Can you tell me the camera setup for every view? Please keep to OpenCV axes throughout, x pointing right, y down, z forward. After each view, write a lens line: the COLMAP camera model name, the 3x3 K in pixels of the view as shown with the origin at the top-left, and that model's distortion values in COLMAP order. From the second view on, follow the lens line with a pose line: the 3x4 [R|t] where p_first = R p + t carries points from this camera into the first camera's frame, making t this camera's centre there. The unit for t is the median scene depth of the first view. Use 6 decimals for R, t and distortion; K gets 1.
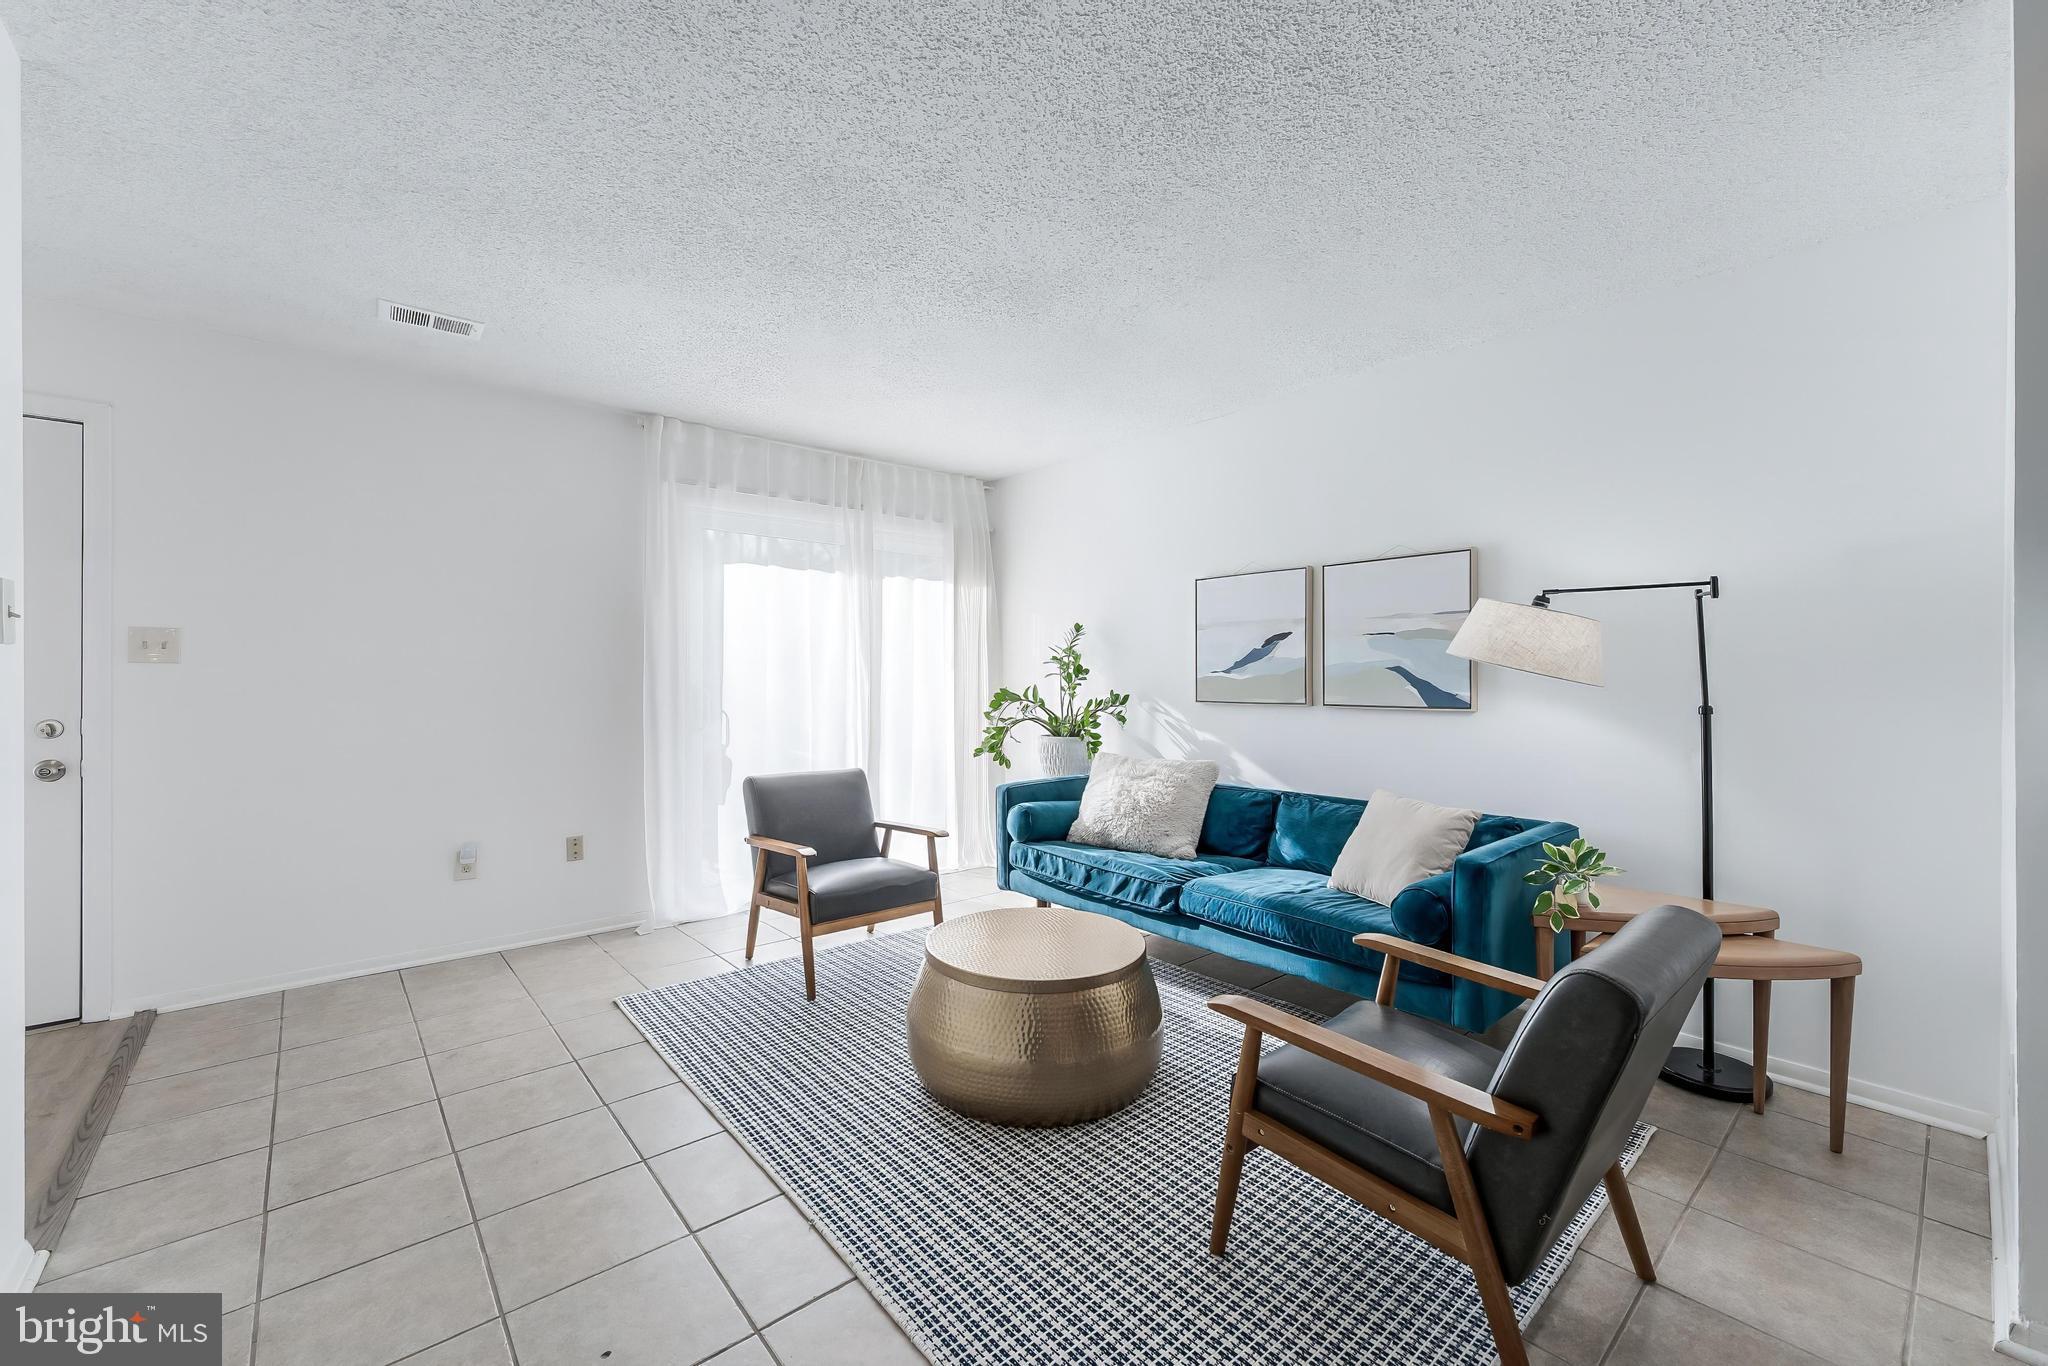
lens RADIAL K [[818.2, 0, 1024.0], [0, 818.2, 683.0], [0, 0, 1]] dist [-0.000027, -0.000029]
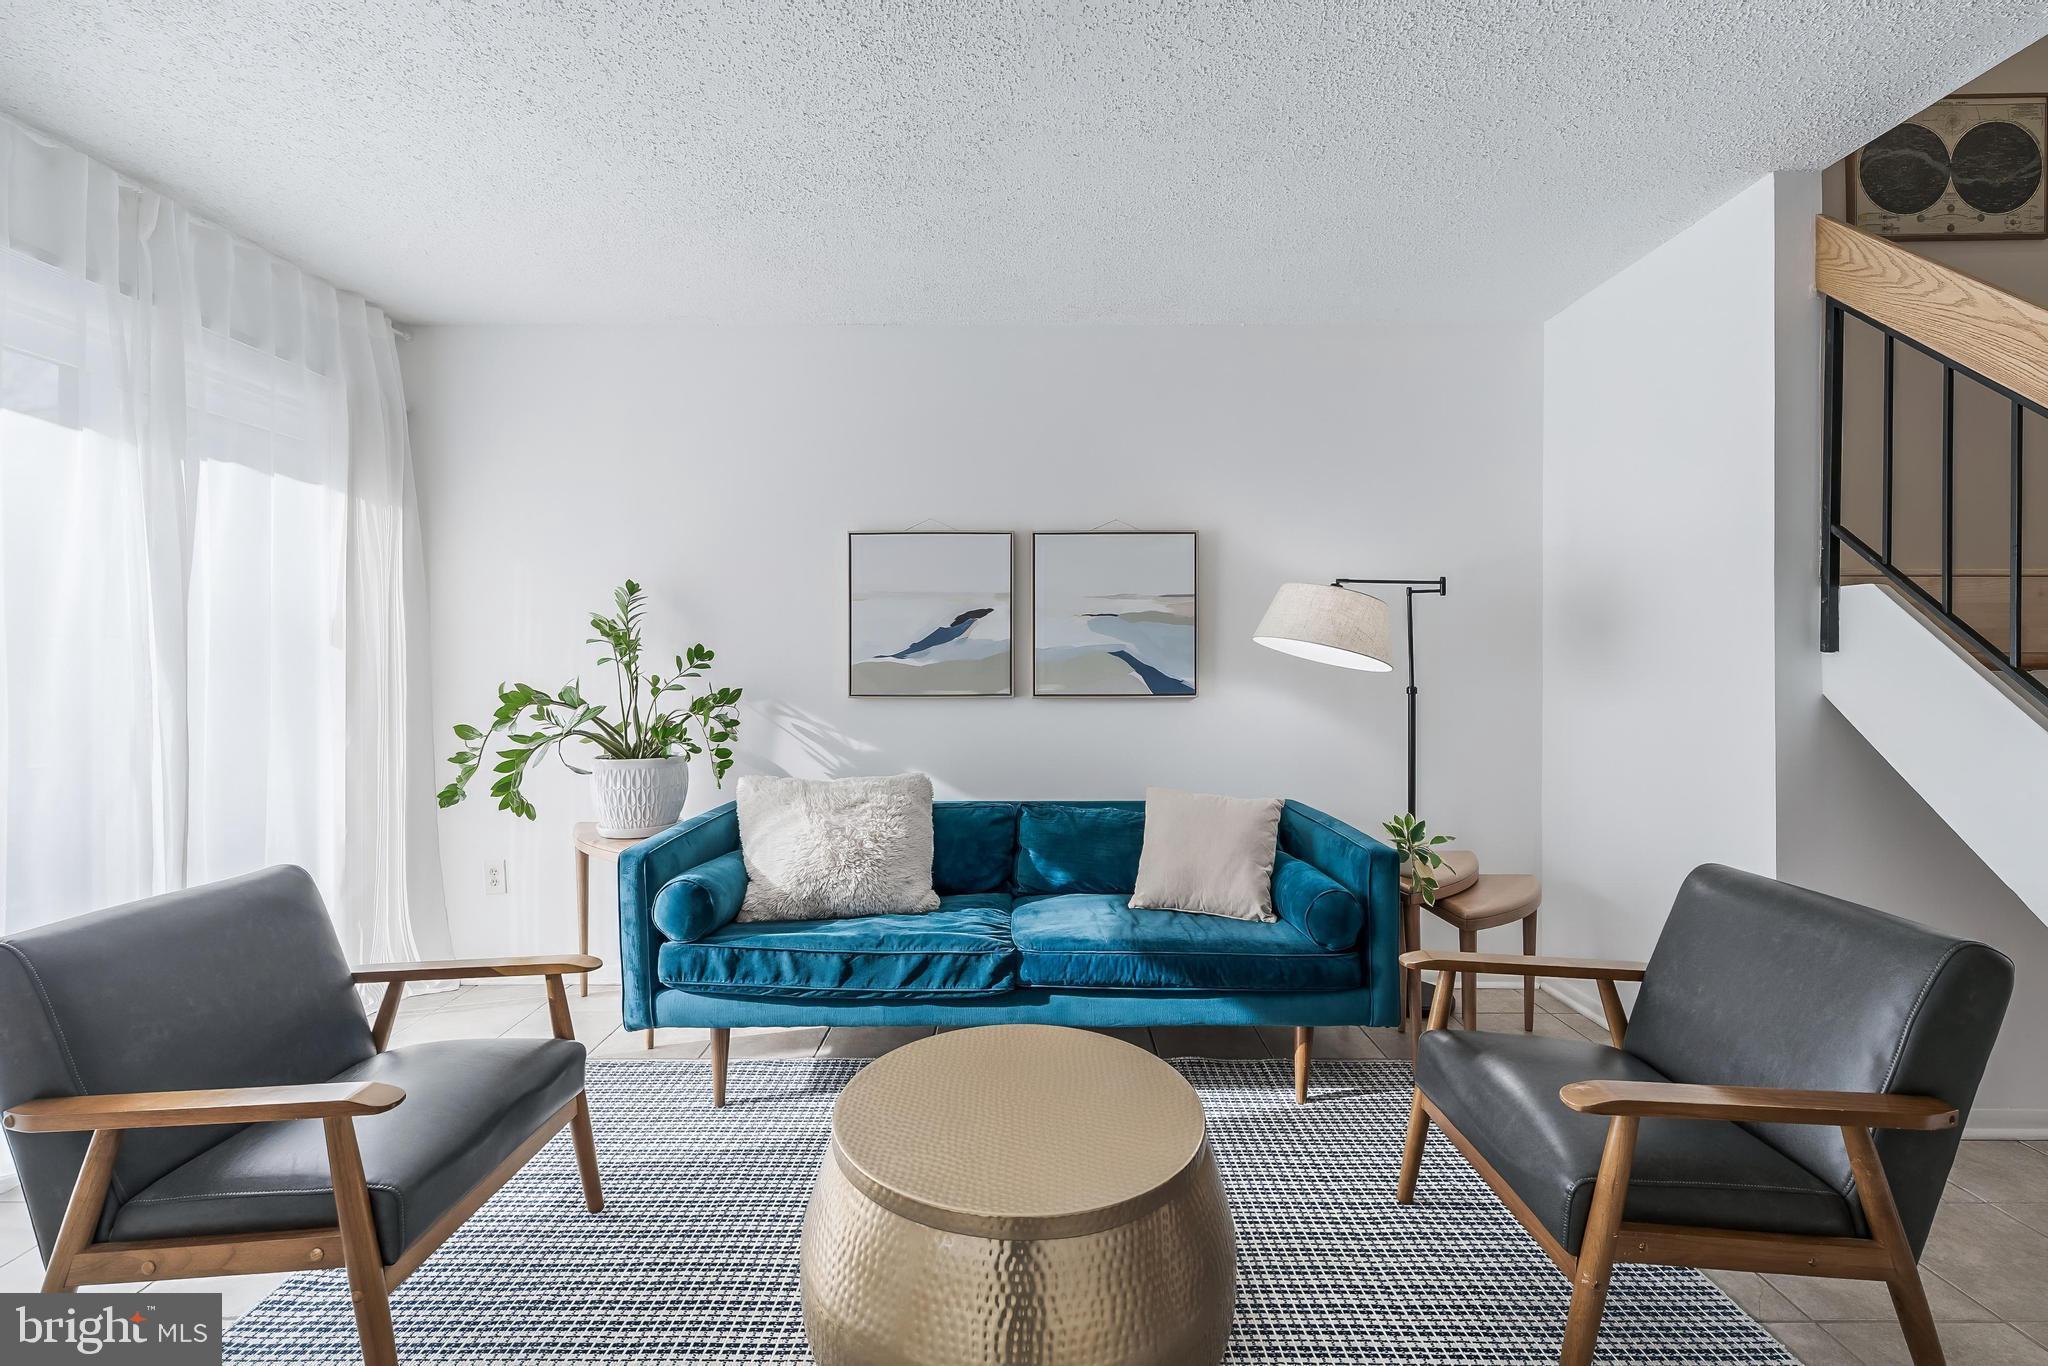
lens RADIAL K [[869.5, 0, 1026.6], [0, 869.5, 670.3], [0, 0, 1]] dist [-0.001755, 0.000392]
pose [[0.656910, -0.009373, 0.753911, -0.319004], [0.008015, 0.999953, 0.005448, -0.004401], [-0.753927, 0.002464, 0.656954, 0.400544]]
